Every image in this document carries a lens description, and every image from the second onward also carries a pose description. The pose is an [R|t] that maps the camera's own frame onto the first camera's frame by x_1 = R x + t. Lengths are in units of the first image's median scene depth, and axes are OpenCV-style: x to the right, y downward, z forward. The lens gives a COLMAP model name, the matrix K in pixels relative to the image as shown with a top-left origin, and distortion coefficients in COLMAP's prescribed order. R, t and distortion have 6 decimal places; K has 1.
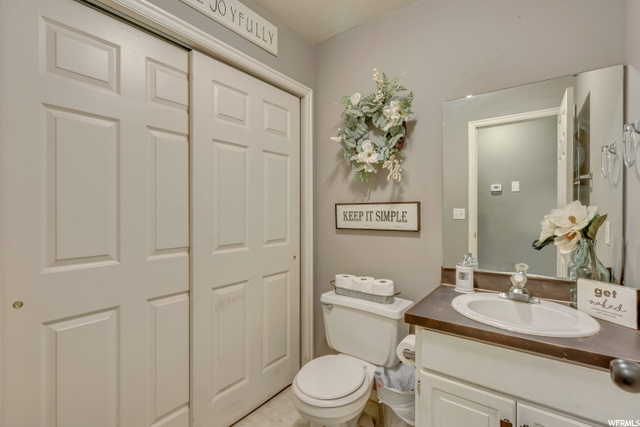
lens RADIAL K [[293.4, 0, 319.4], [0, 293.4, 213.2], [0, 0, 1]] dist [0.000297, 0.000028]
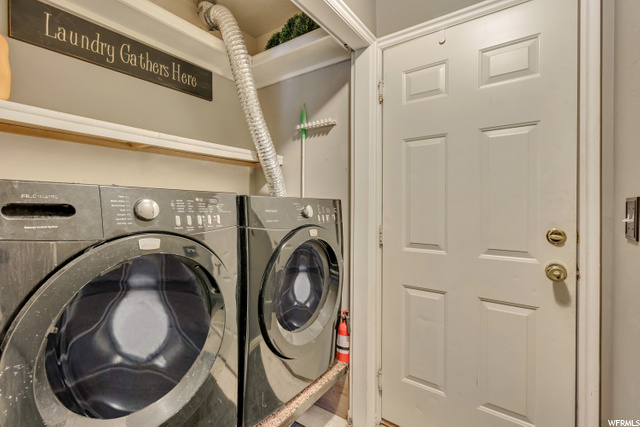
lens RADIAL K [[293.4, 0, 319.6], [0, 293.4, 212.5], [0, 0, 1]] dist [0.000297, 0.000028]
pose [[0.022959, 0.006774, -0.999713, 0.439692], [-0.001525, 0.999976, 0.006741, 0.005441], [0.999735, 0.001370, 0.022969, 0.510832]]
